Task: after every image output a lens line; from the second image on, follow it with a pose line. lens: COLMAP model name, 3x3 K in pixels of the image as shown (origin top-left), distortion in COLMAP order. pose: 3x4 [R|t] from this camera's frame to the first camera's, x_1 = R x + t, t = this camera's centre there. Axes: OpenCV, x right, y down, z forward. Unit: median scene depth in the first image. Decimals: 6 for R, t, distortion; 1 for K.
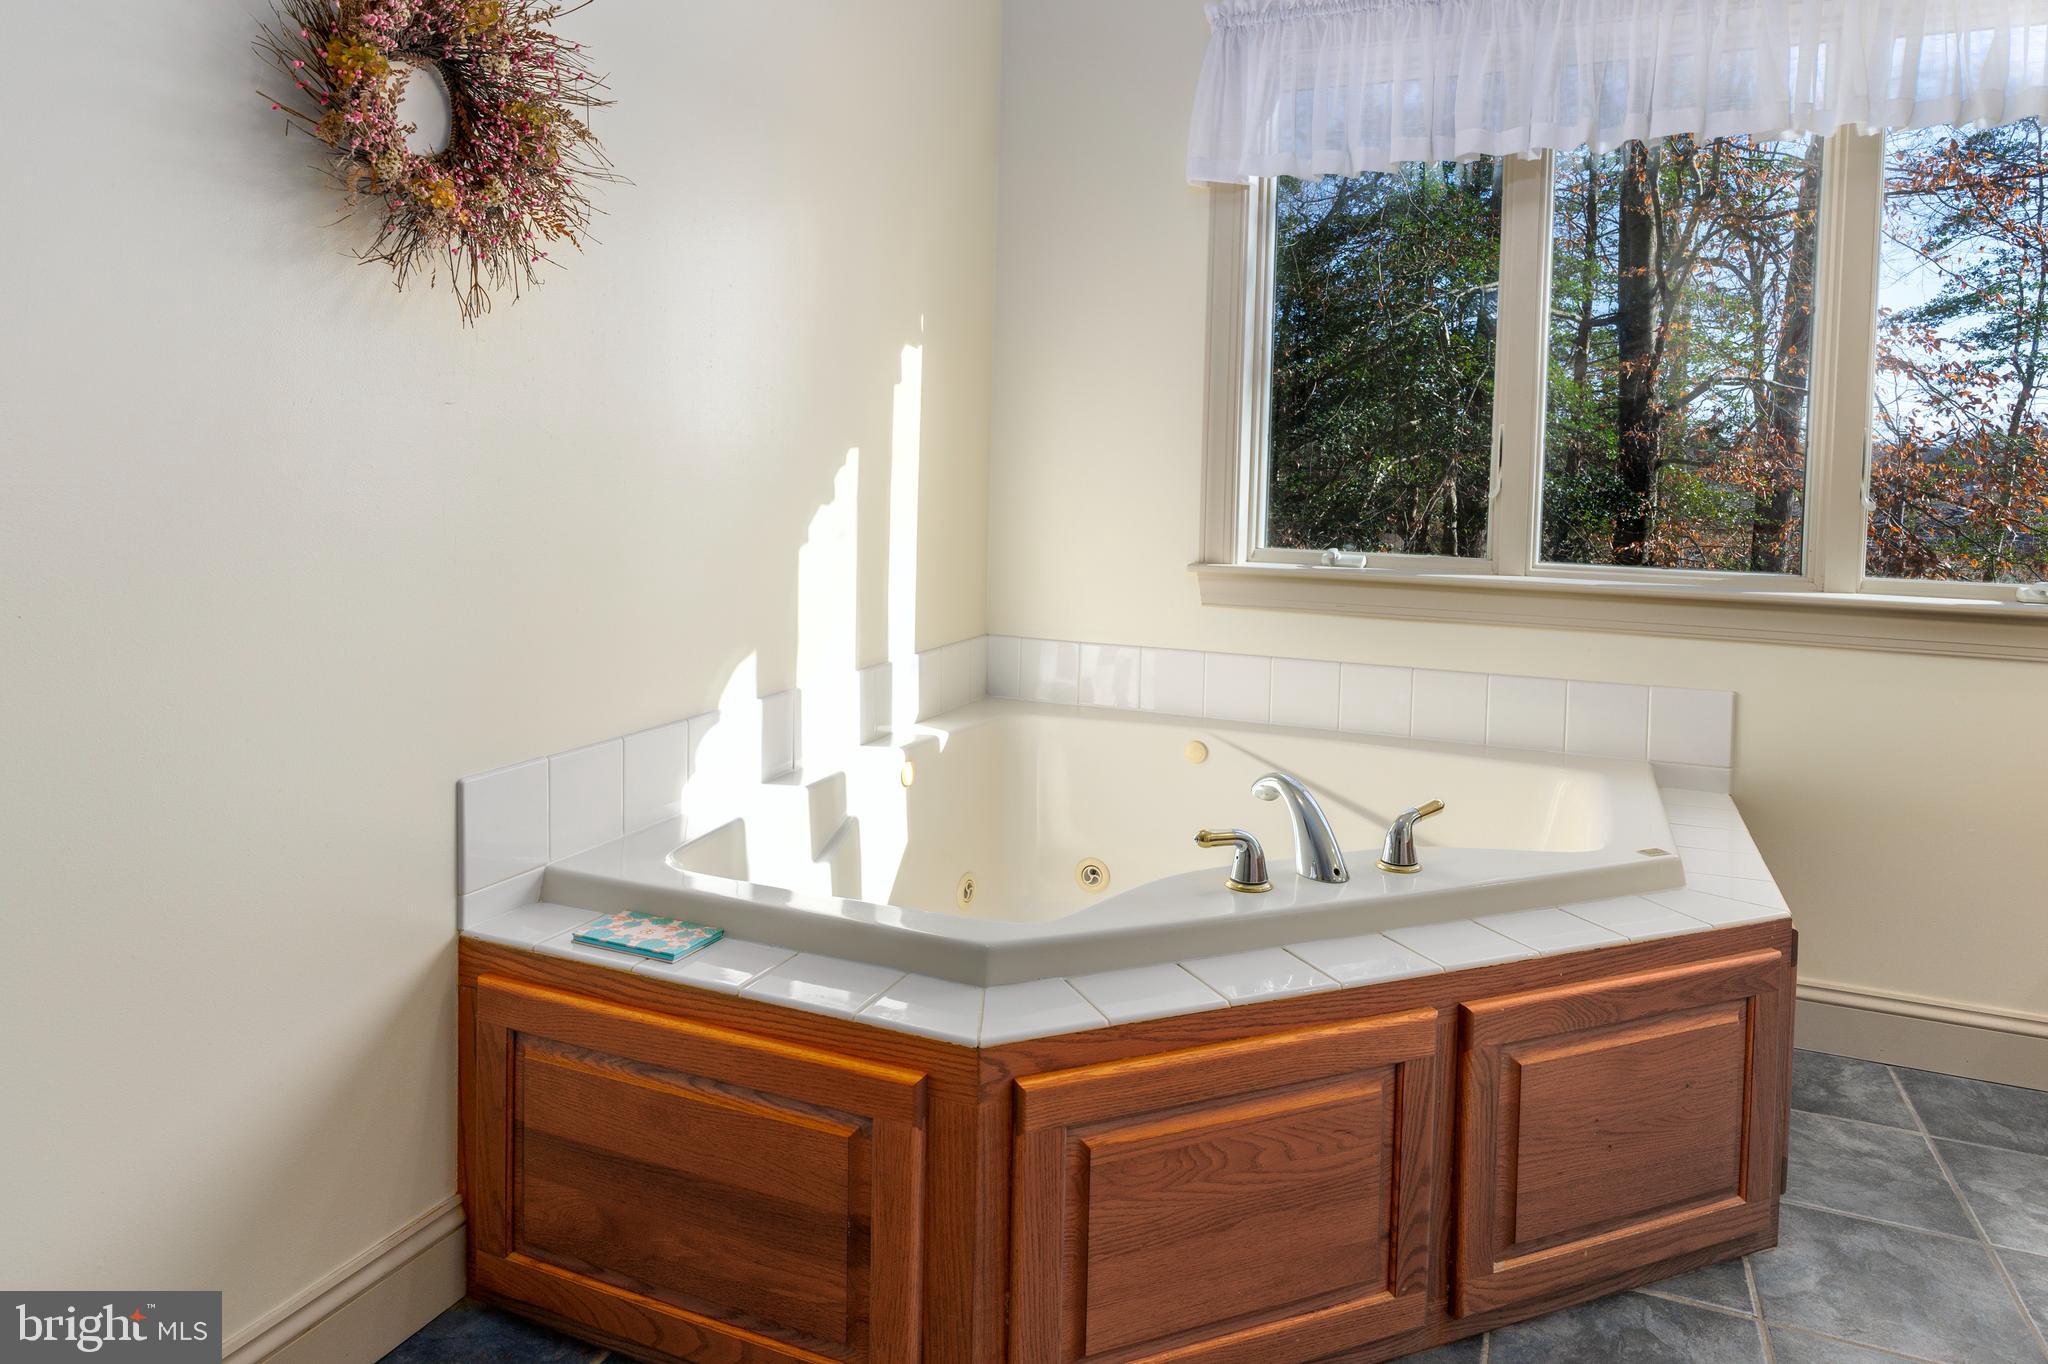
lens RADIAL K [[1235.6, 0, 1027.8], [0, 1235.6, 585.5], [0, 0, 1]] dist [-0.002147, -0.001372]
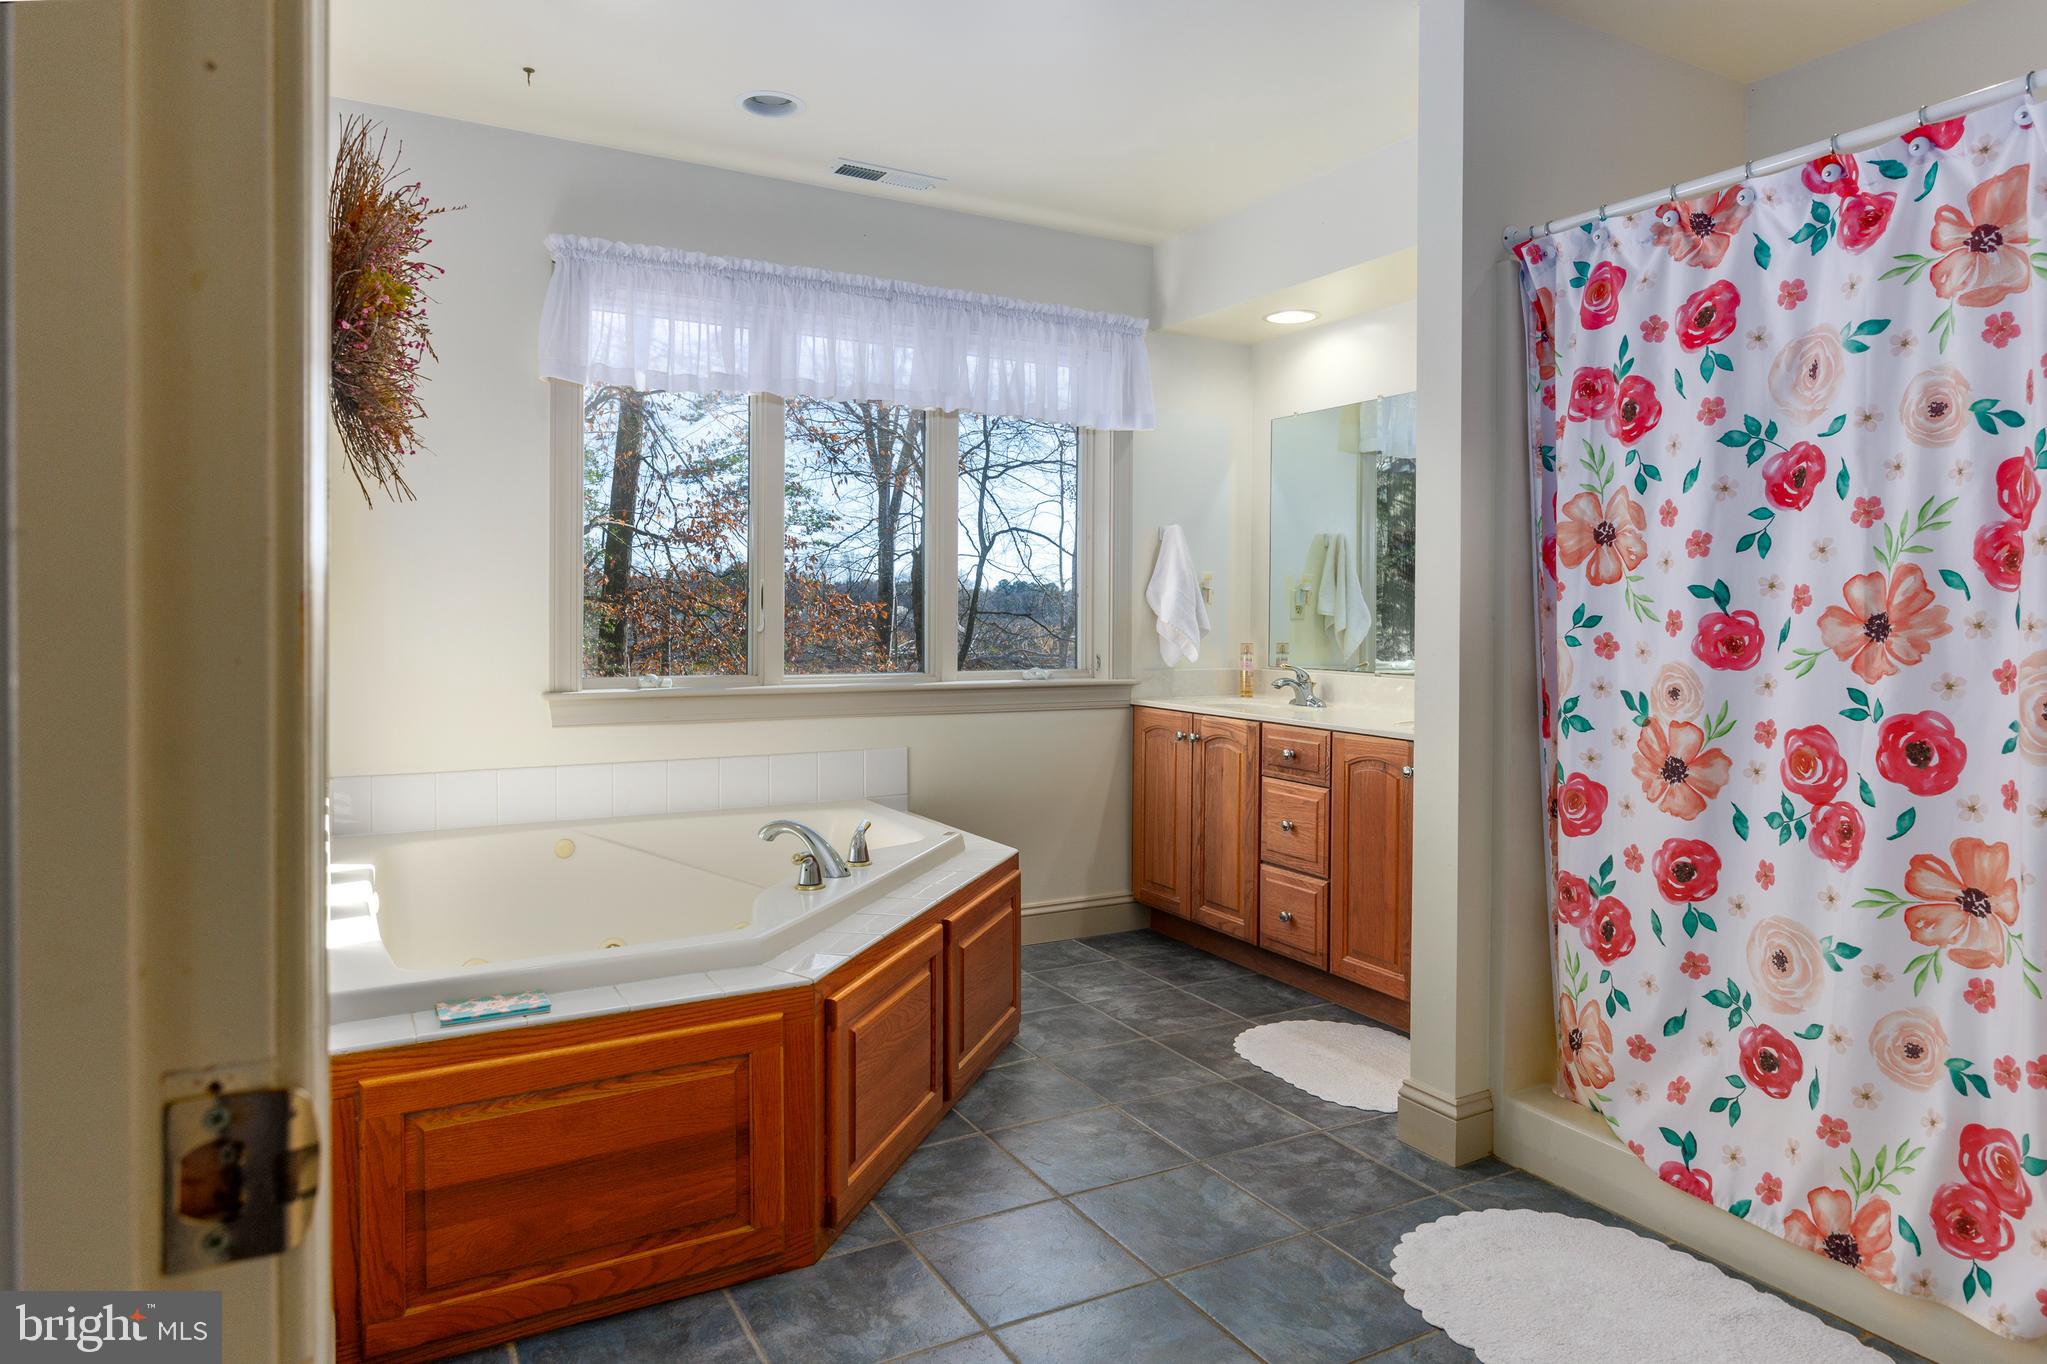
lens RADIAL K [[1235.0, 0, 1027.3], [0, 1235.0, 585.5], [0, 0, 1]] dist [-0.002147, -0.001372]
pose [[0.609932, 0.003791, 0.792444, -0.993439], [0.068038, 0.996046, -0.057132, -0.037690], [-0.789527, 0.088763, 0.607262, -0.238408]]
